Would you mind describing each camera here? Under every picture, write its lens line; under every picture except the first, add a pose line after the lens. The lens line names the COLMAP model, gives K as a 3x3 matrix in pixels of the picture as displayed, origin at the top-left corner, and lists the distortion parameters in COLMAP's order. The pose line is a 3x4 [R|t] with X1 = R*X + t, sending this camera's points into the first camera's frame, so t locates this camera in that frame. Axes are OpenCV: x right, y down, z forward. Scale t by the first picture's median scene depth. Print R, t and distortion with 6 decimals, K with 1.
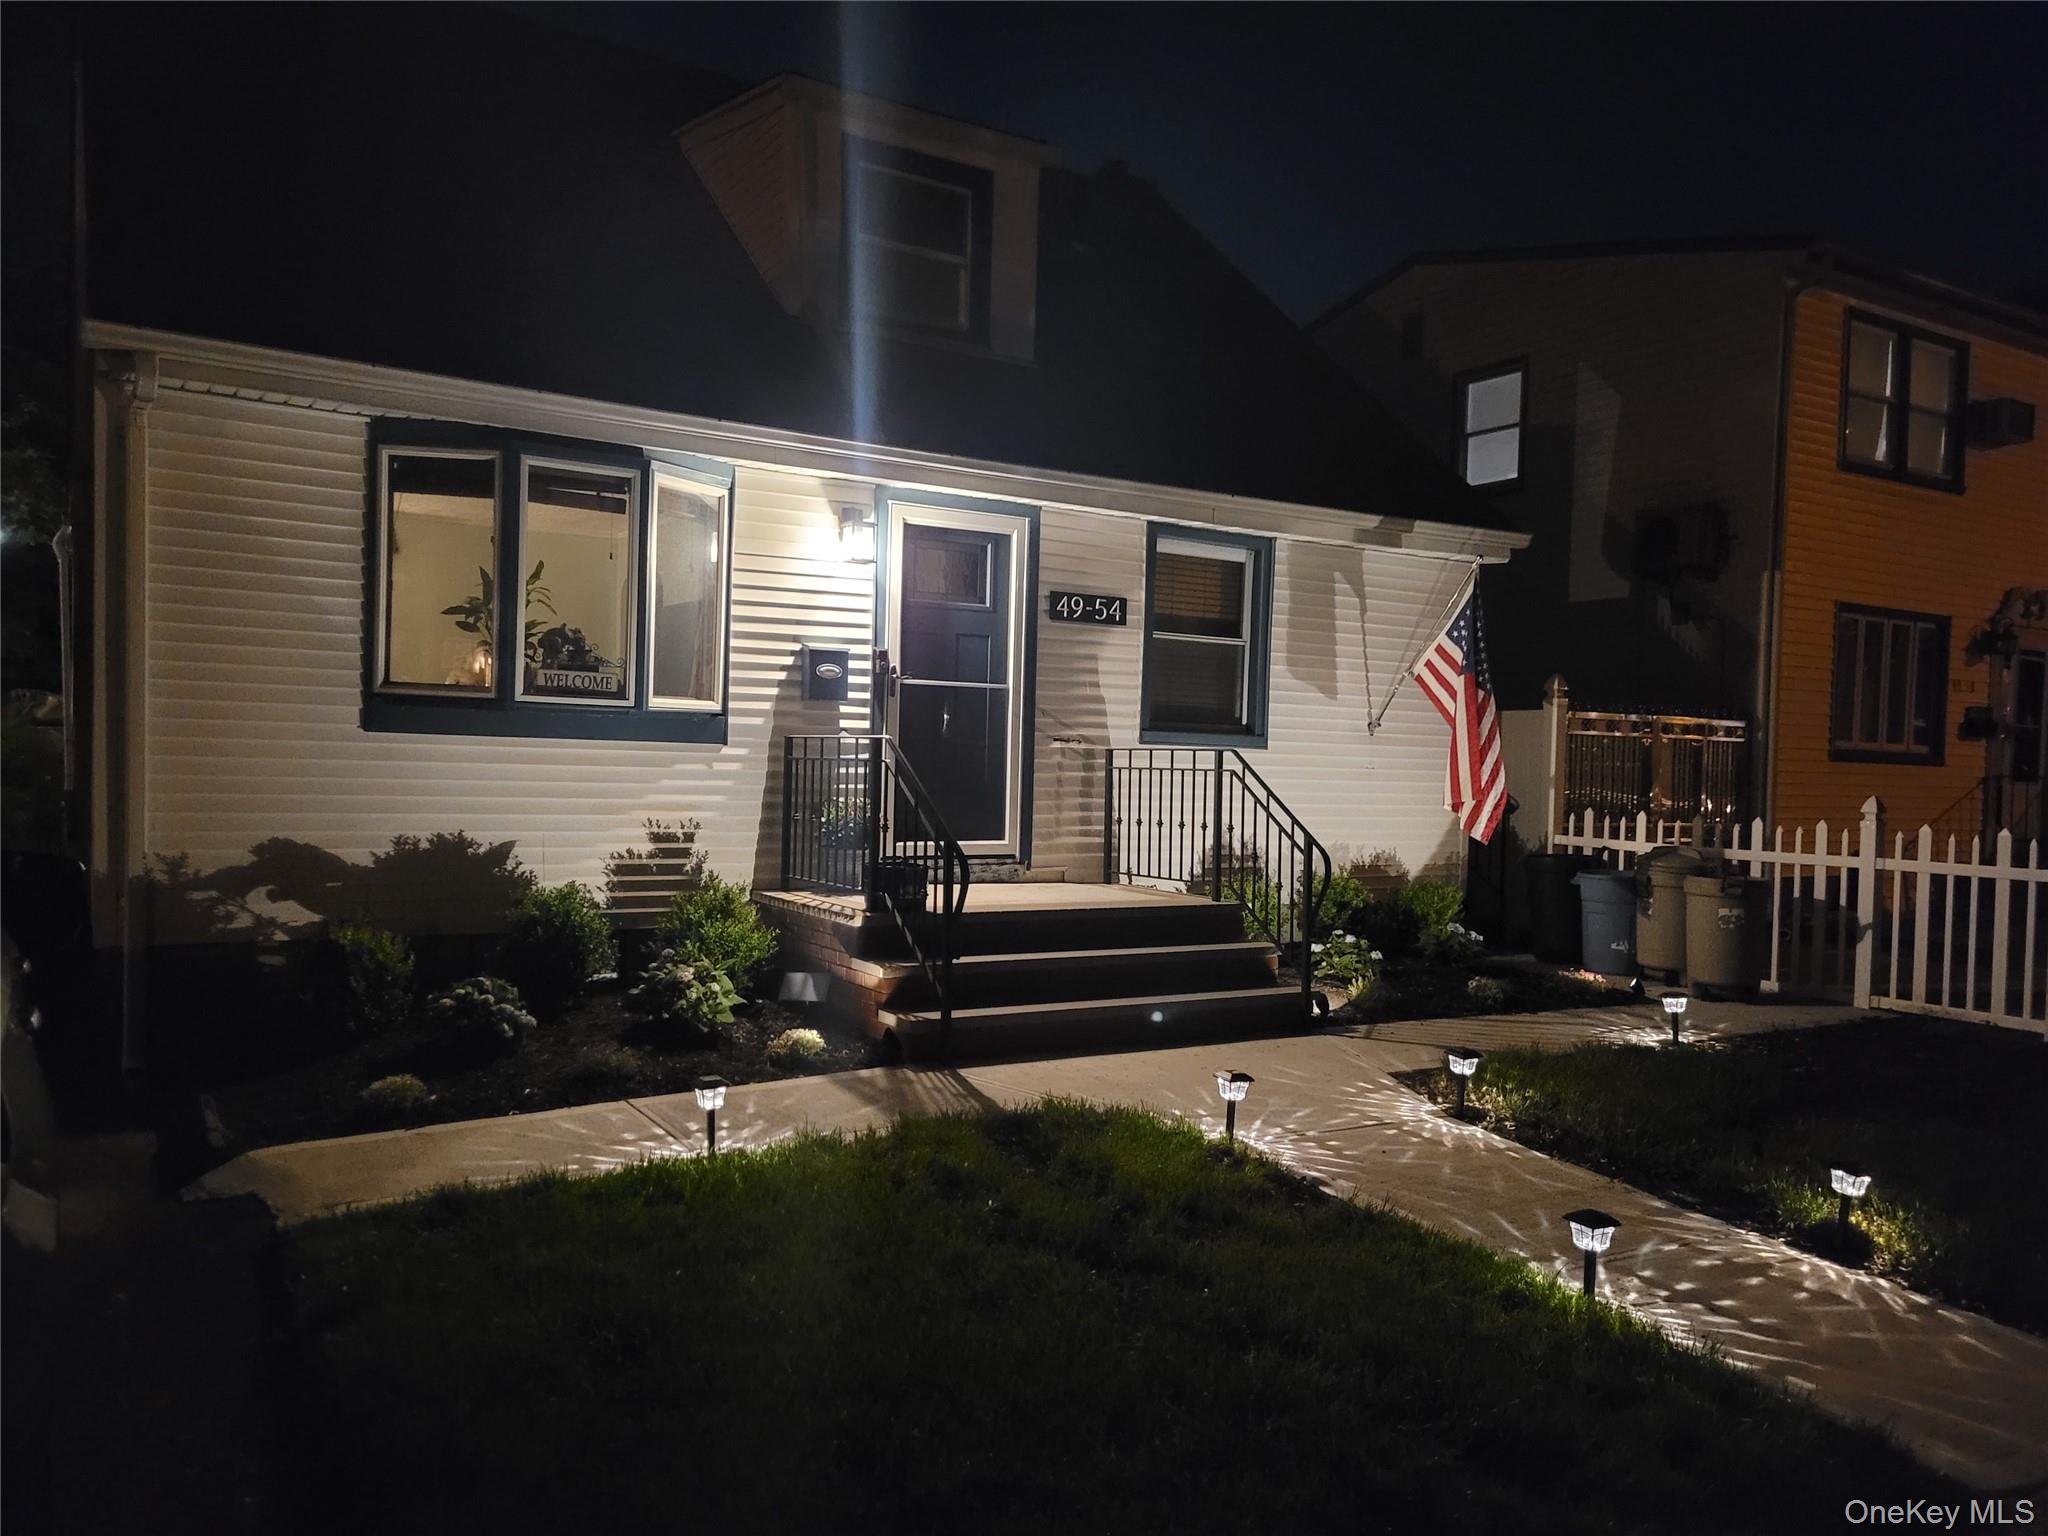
lens RADIAL K [[1535.7, 0, 1024.1], [0, 1535.7, 774.1], [0, 0, 1]] dist [0.049084, -0.019666]
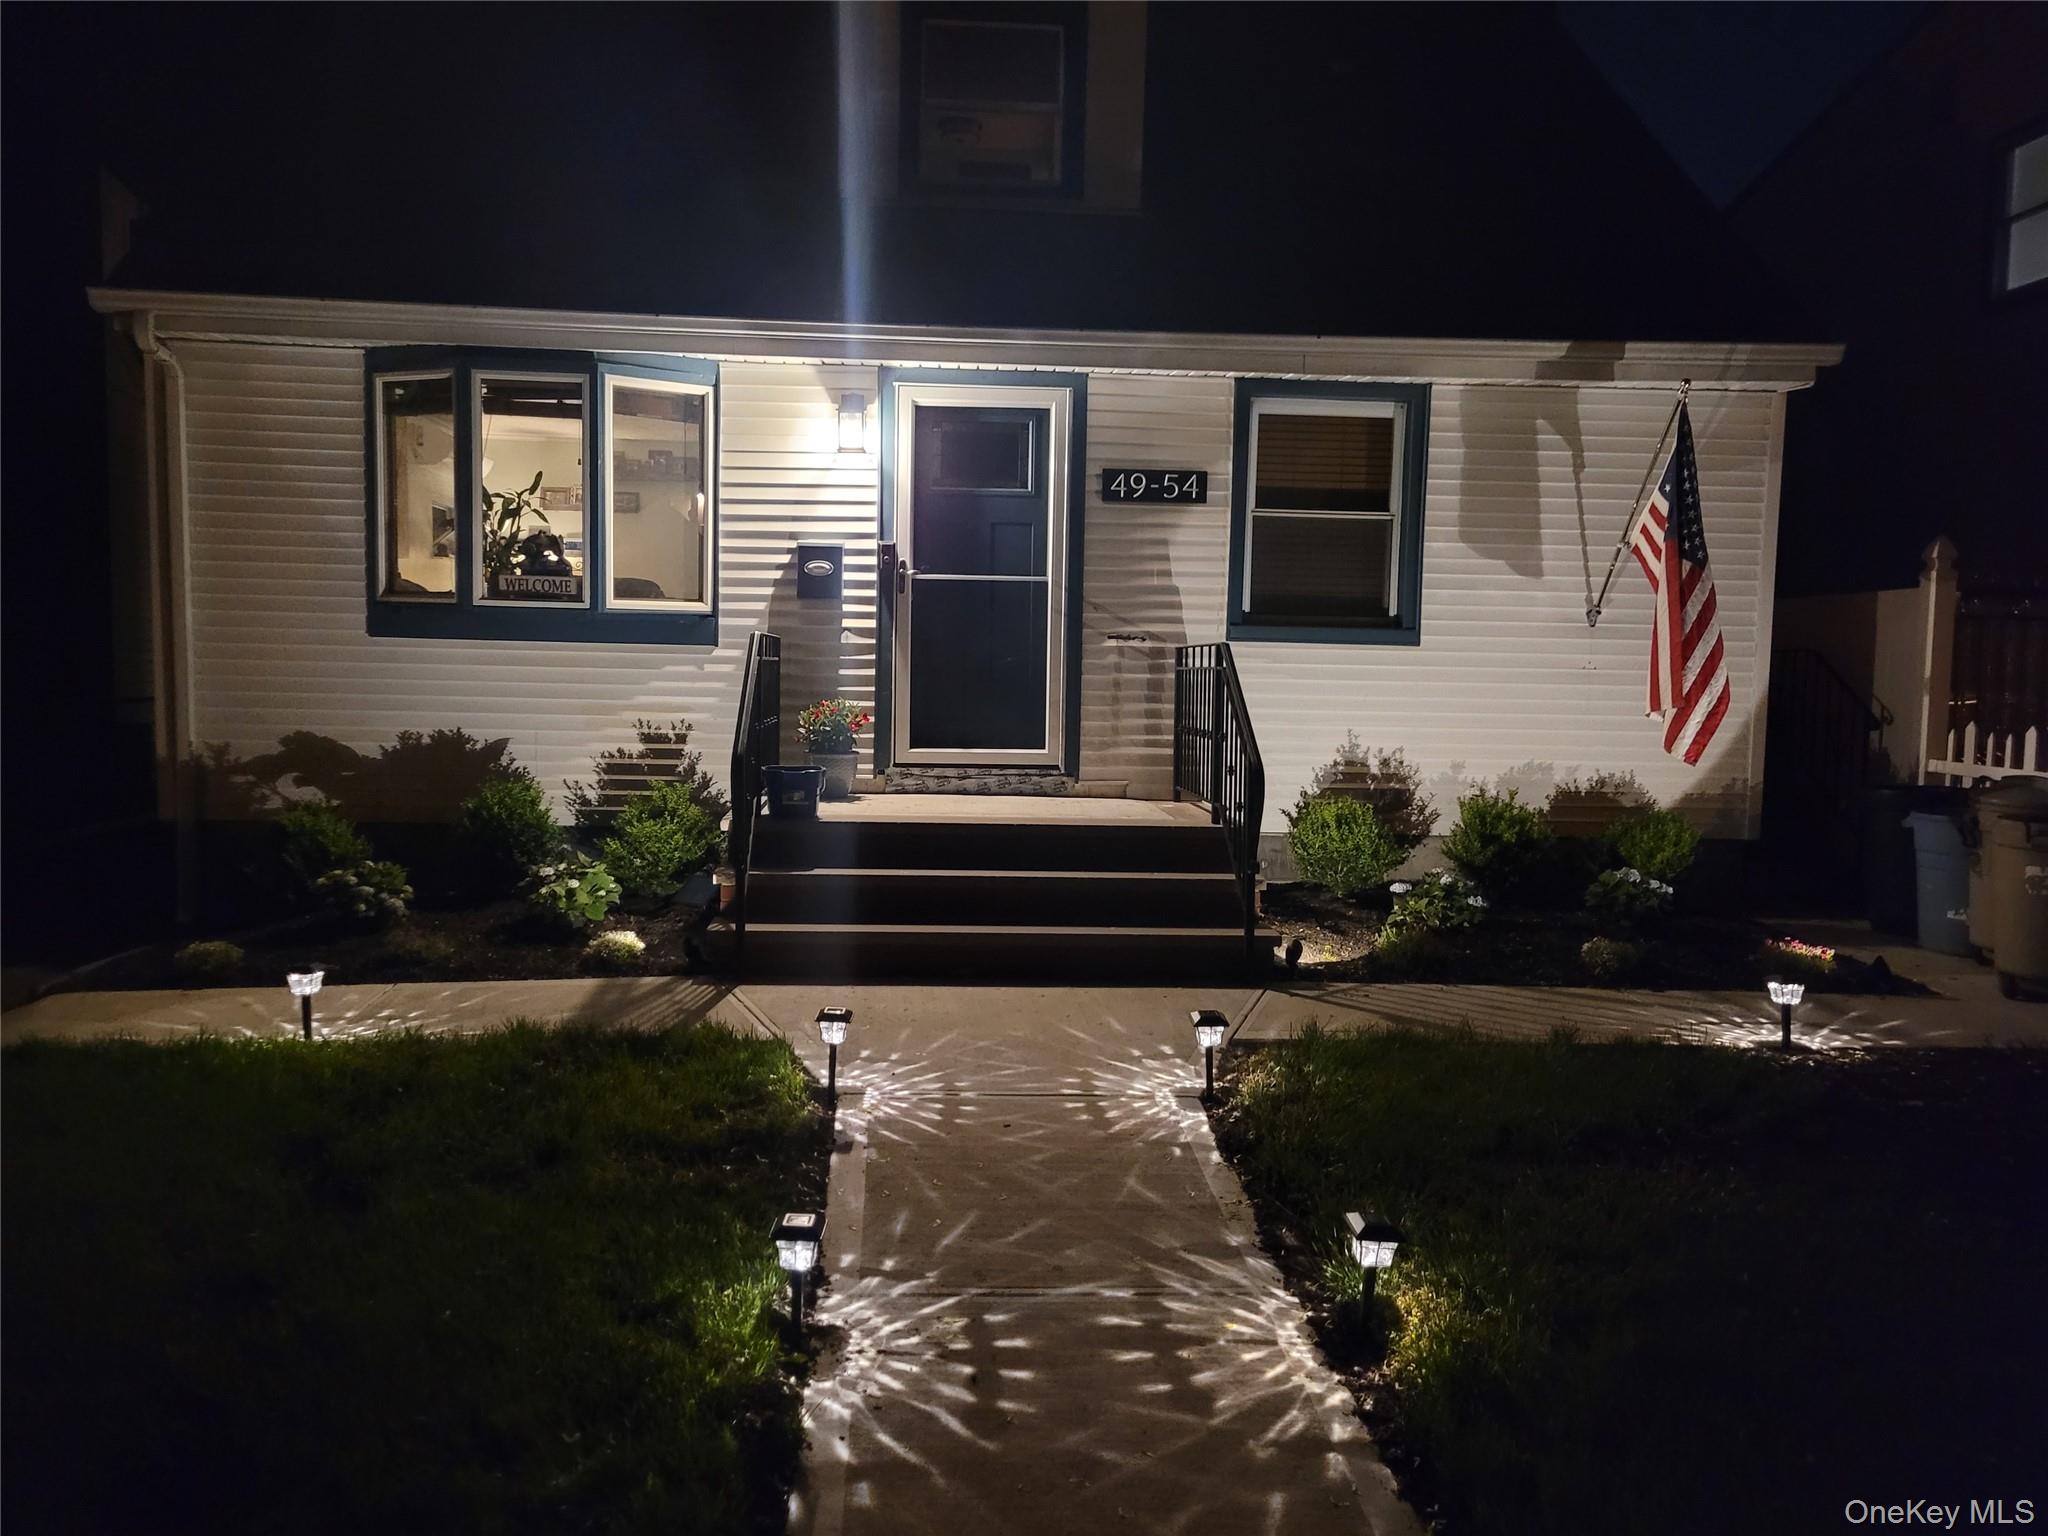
lens RADIAL K [[1535.7, 0, 1019.4], [0, 1535.7, 759.8], [0, 0, 1]] dist [0.049084, -0.019666]
pose [[0.878301, 0.018858, -0.477737, 0.439377], [0.000205, 0.999207, 0.039819, 0.014218], [0.478109, -0.035071, 0.877600, 0.211075]]
